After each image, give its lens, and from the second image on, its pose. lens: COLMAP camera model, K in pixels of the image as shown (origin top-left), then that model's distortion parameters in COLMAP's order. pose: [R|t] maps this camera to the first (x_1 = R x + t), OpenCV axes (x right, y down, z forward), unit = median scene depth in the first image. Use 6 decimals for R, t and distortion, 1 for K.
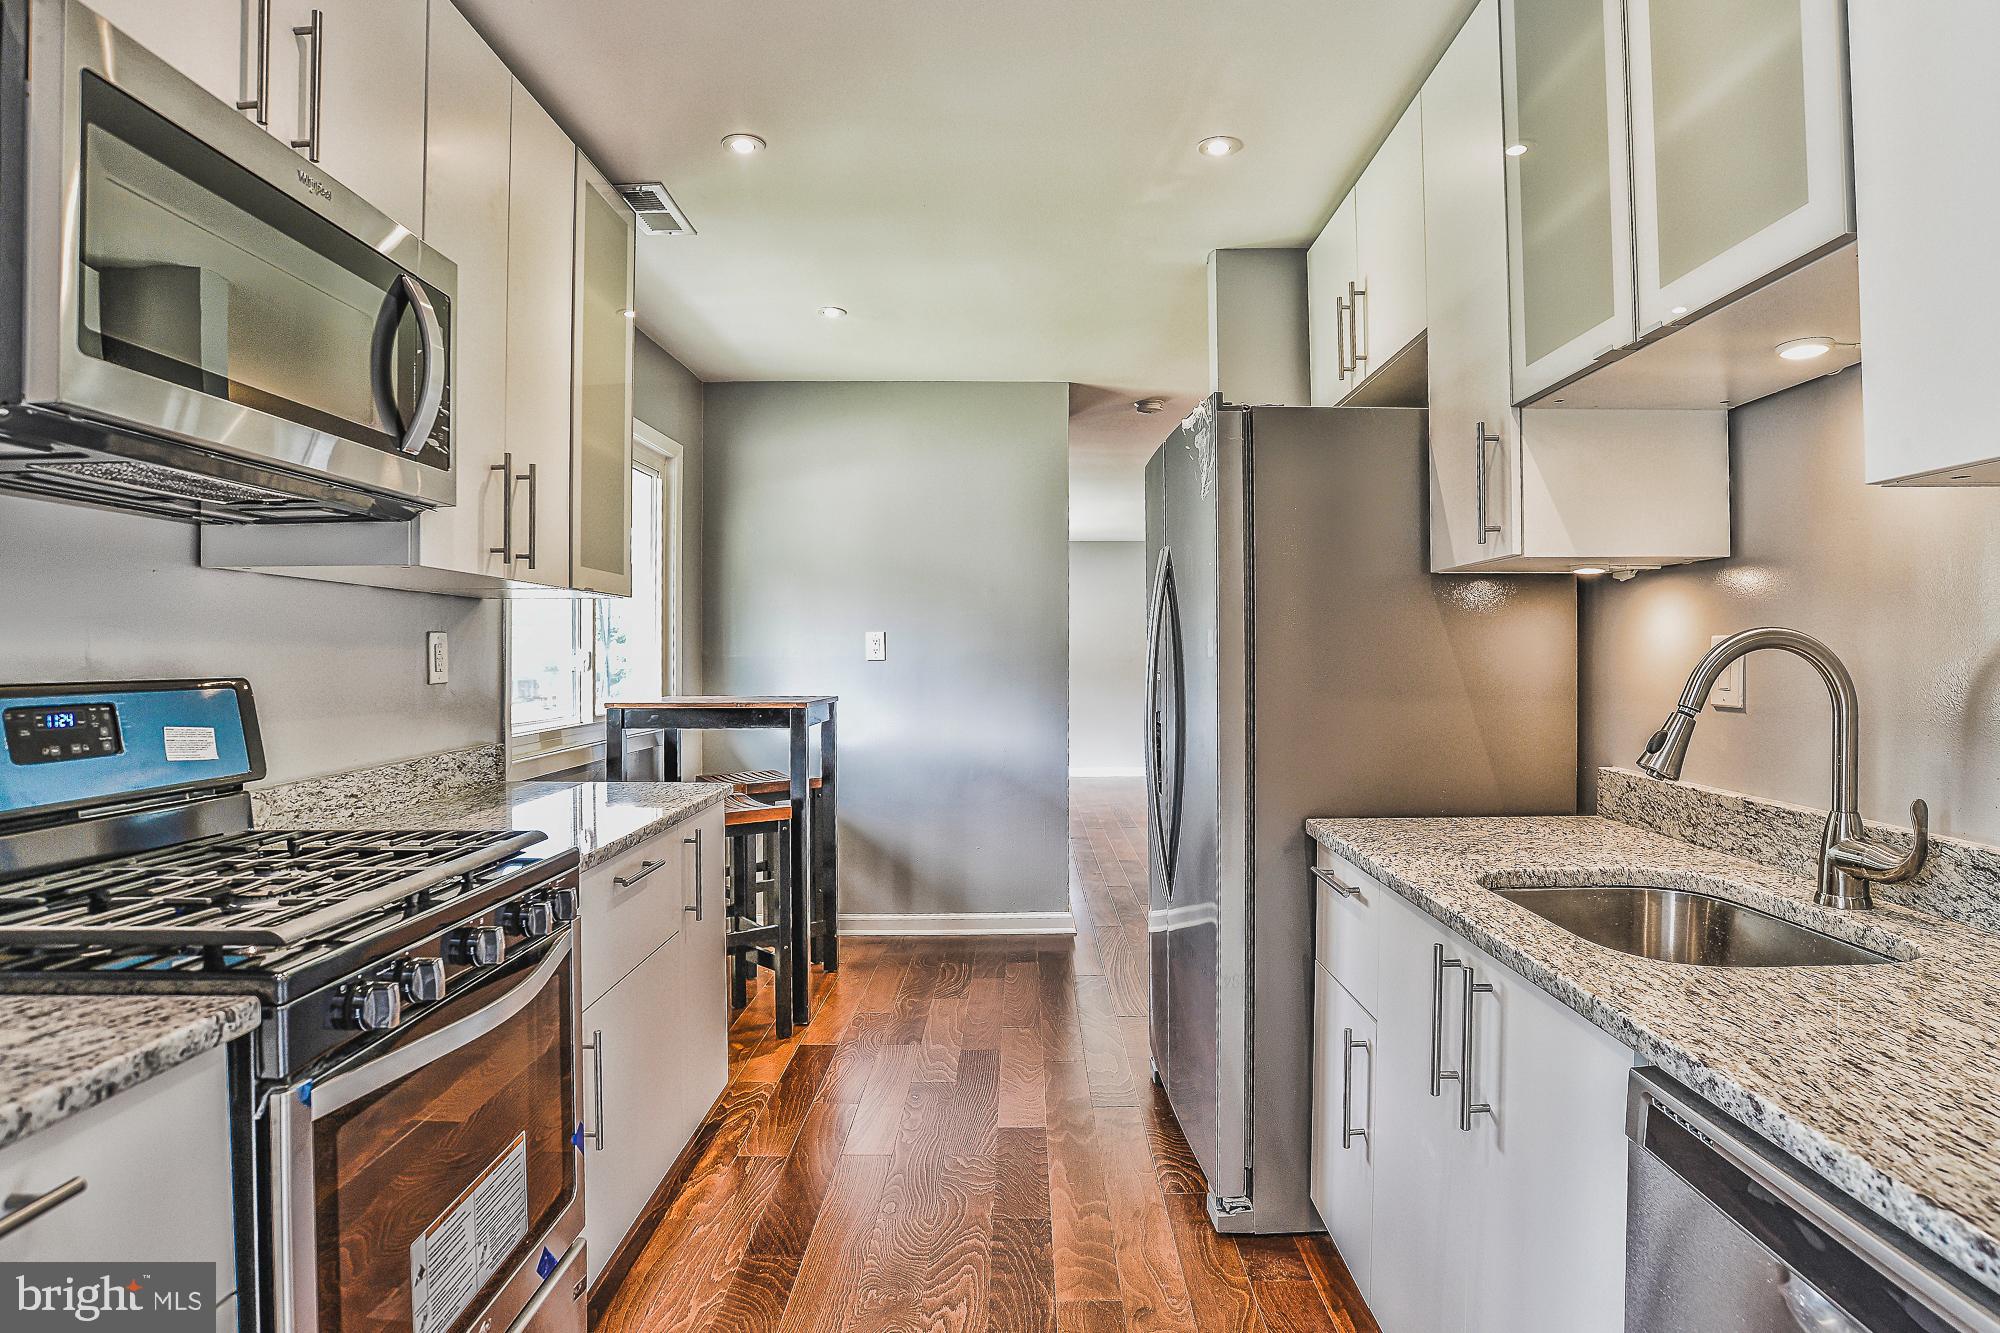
lens RADIAL K [[1104.4, 0, 1039.6], [0, 1104.4, 657.7], [0, 0, 1]] dist [-0.068935, 0.024142]
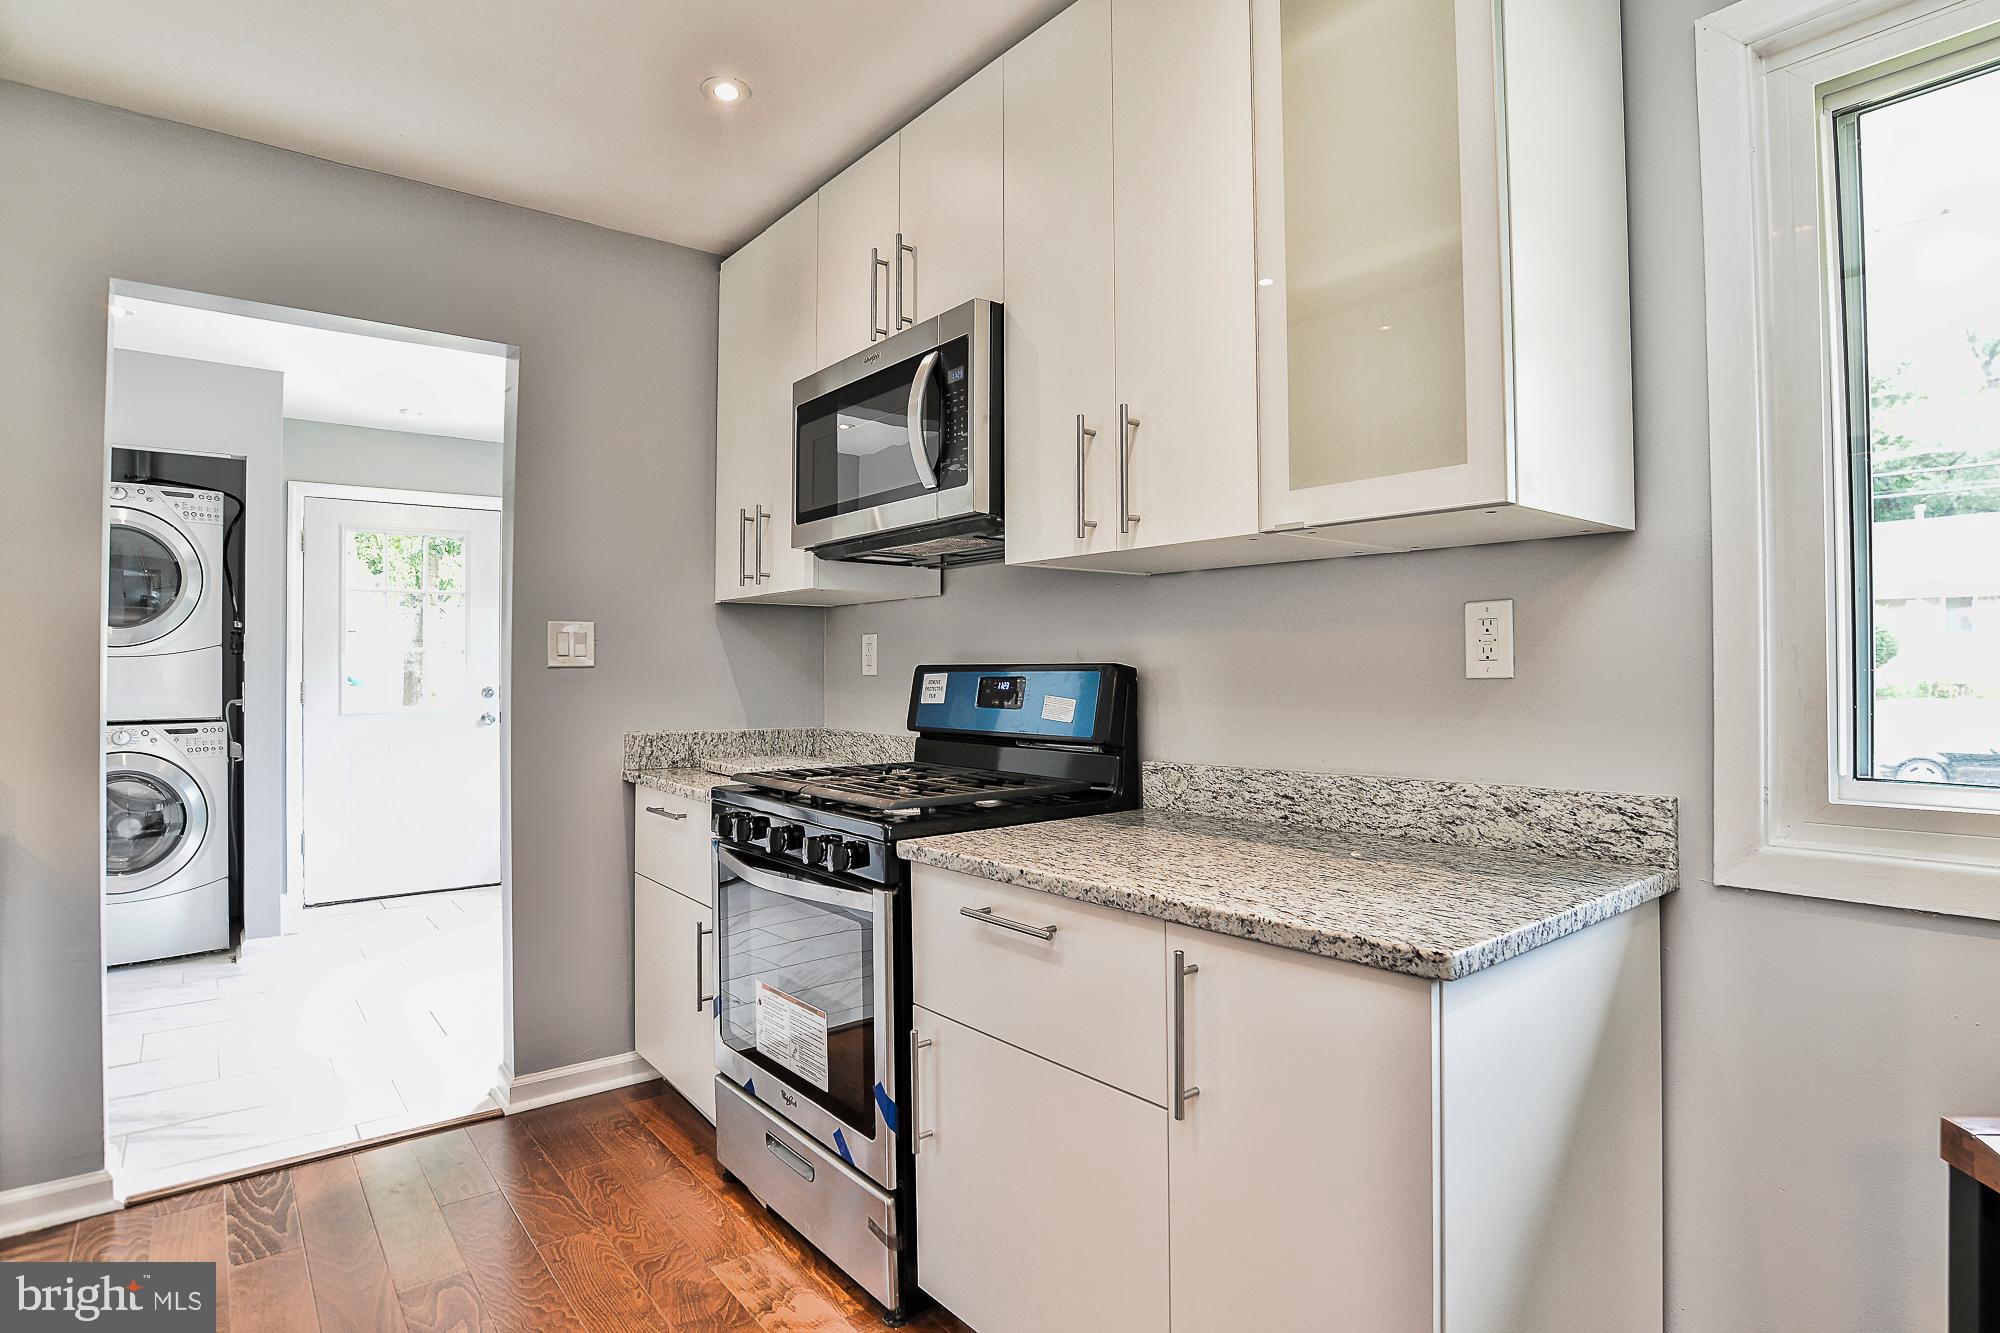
lens RADIAL K [[1046.1, 0, 1033.2], [0, 1046.1, 662.4], [0, 0, 1]] dist [-0.062921, 0.019817]
pose [[-0.781869, 0.001183, -0.623442, 0.077942], [0.004288, 0.999985, -0.003481, 0.018280], [0.623428, -0.005395, -0.781862, 1.620593]]
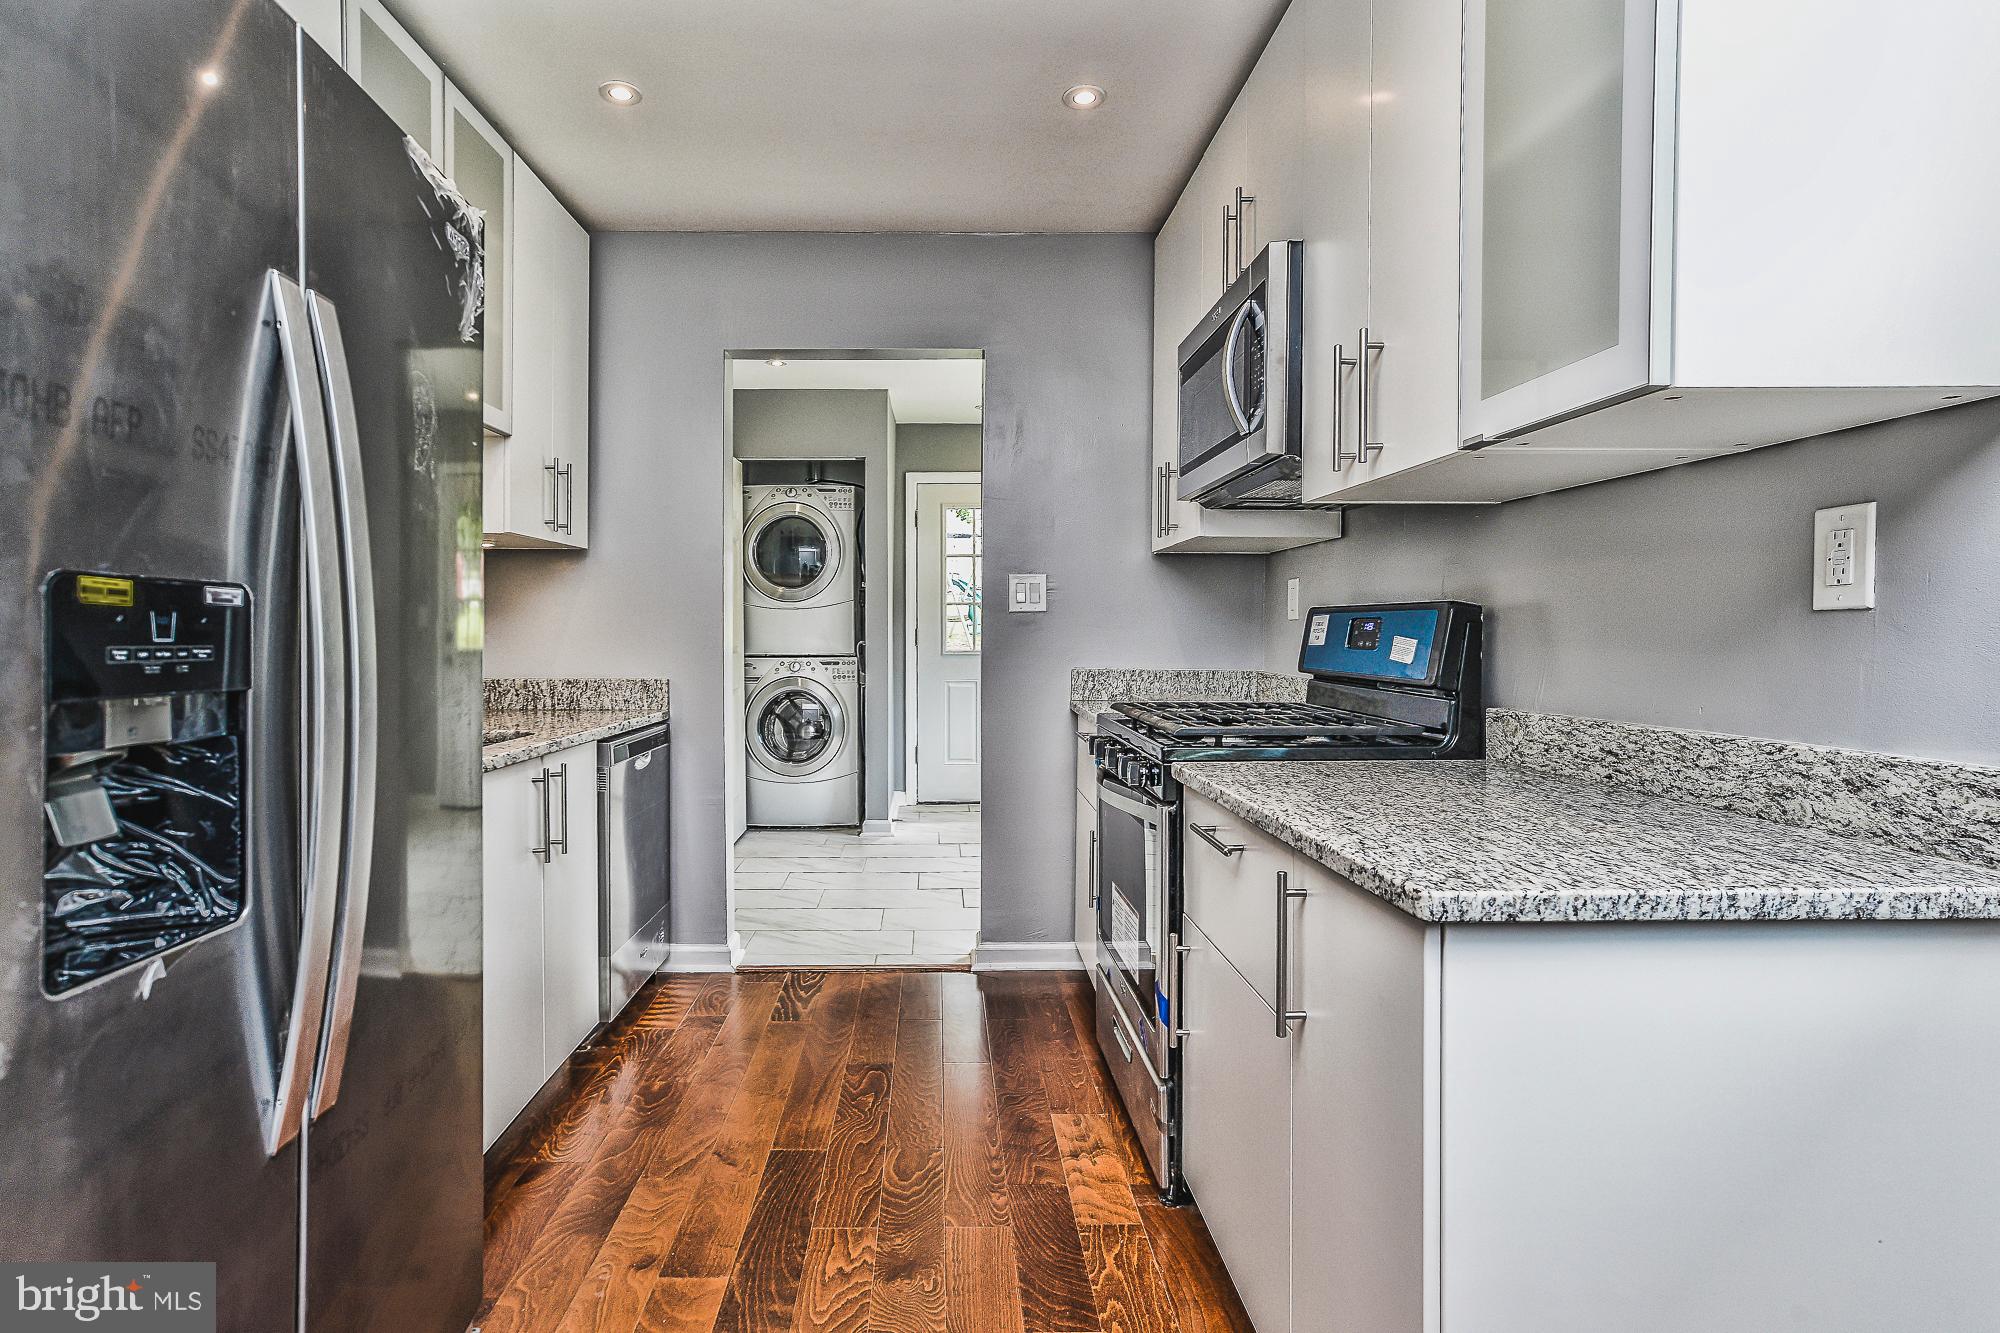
lens RADIAL K [[1032.2, 0, 941.7], [0, 1032.2, 656.7], [0, 0, 1]] dist [-0.000388, 0.000295]
pose [[-0.999960, 0.004642, 0.007694, -0.171933], [0.004884, 0.999484, 0.031732, 0.035316], [-0.007543, 0.031769, -0.999467, 1.815871]]
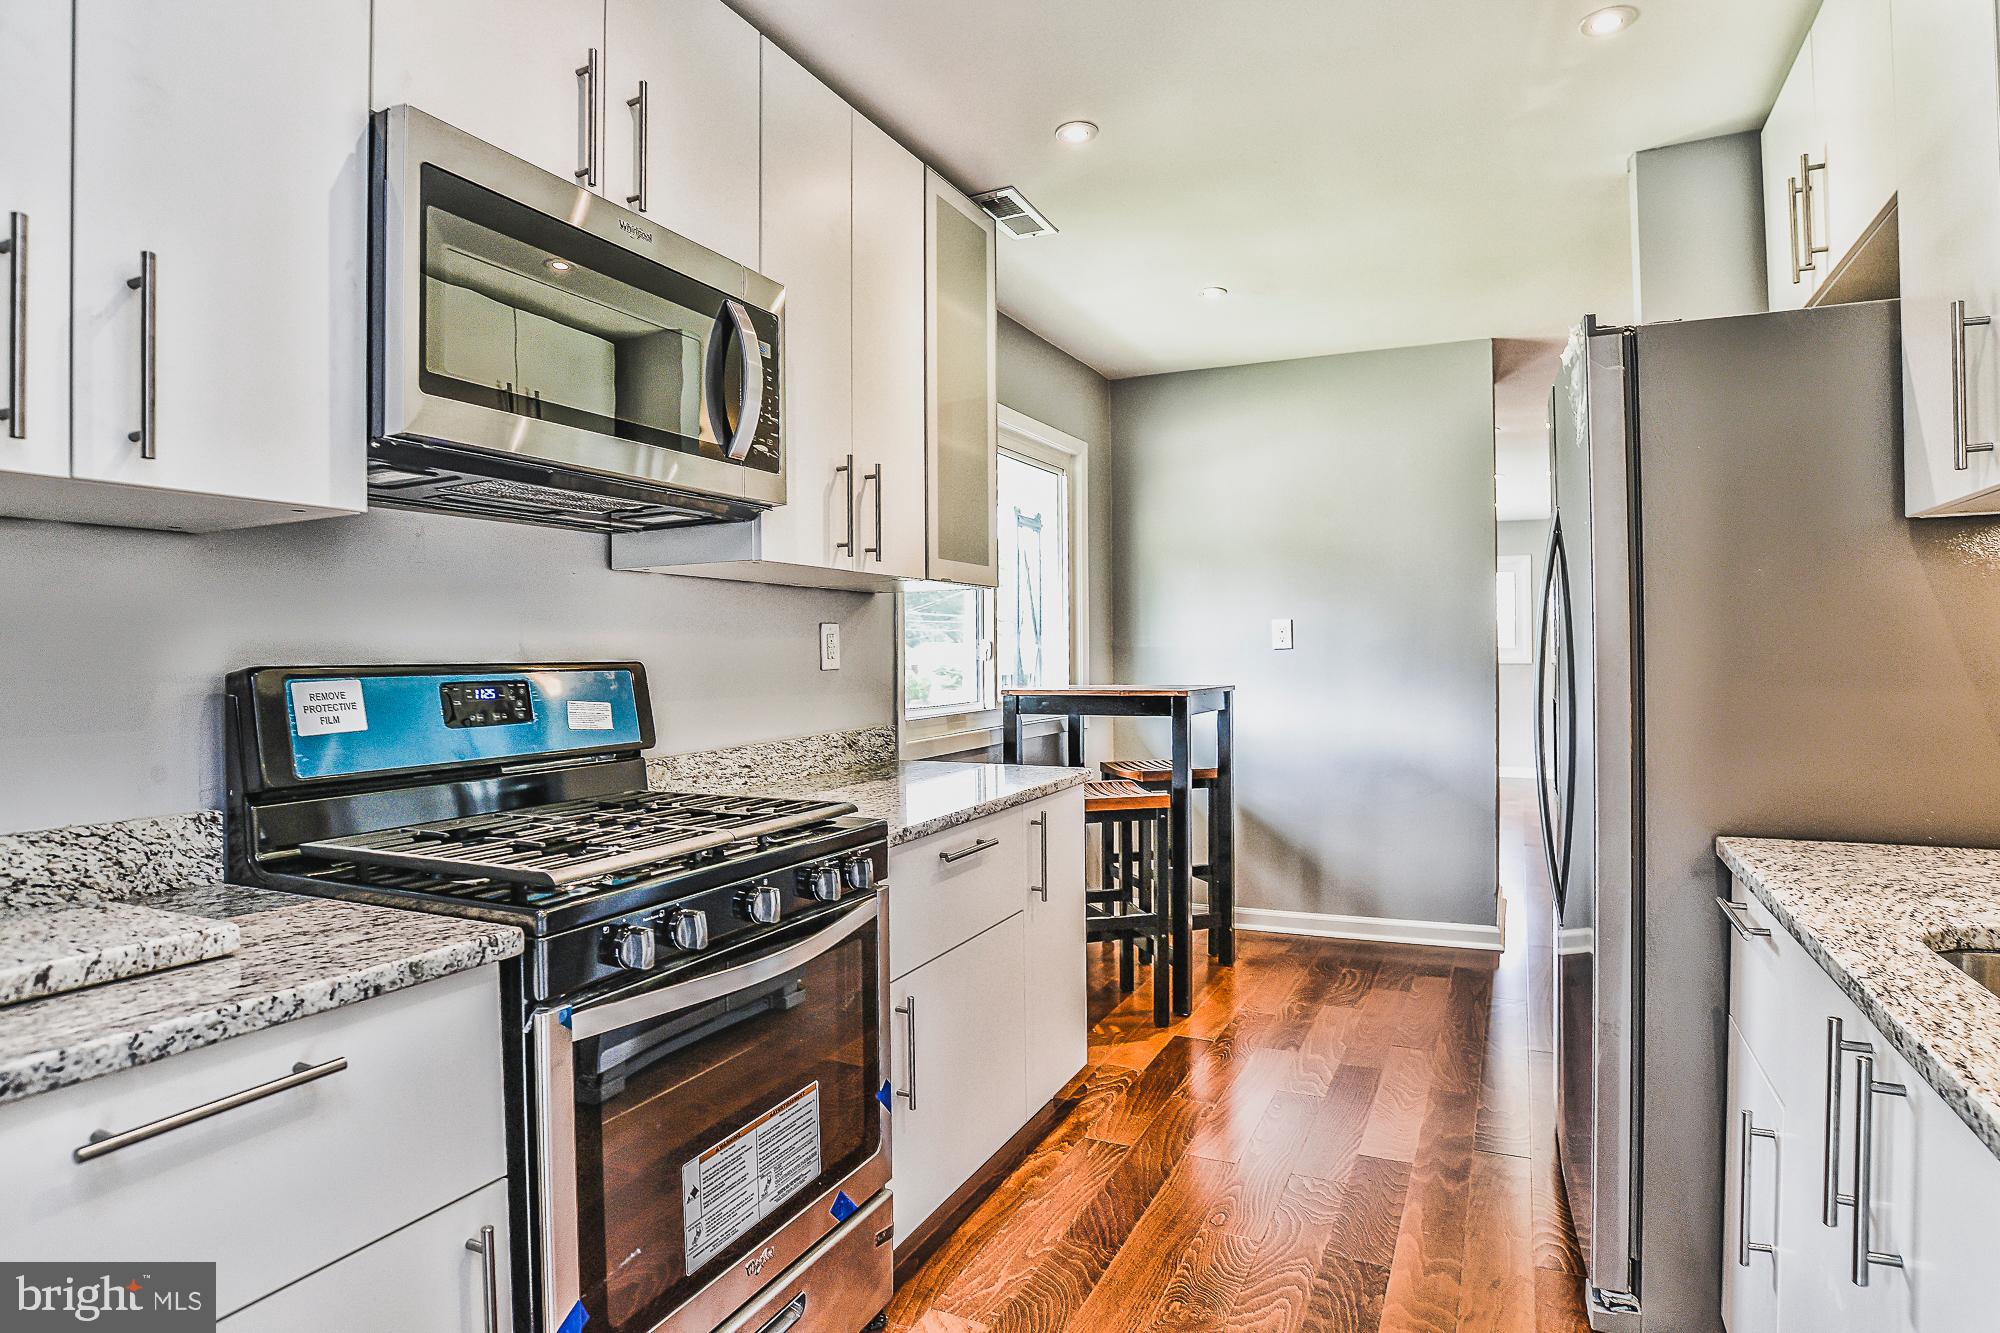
lens RADIAL K [[1089.0, 0, 1015.1], [0, 1089.0, 656.6], [0, 0, 1]] dist [-0.072403, 0.027782]
pose [[0.898046, -0.005549, -0.439866, 0.132112], [0.007324, 0.999970, 0.002339, 0.011555], [0.439840, -0.005322, 0.898060, 0.095465]]
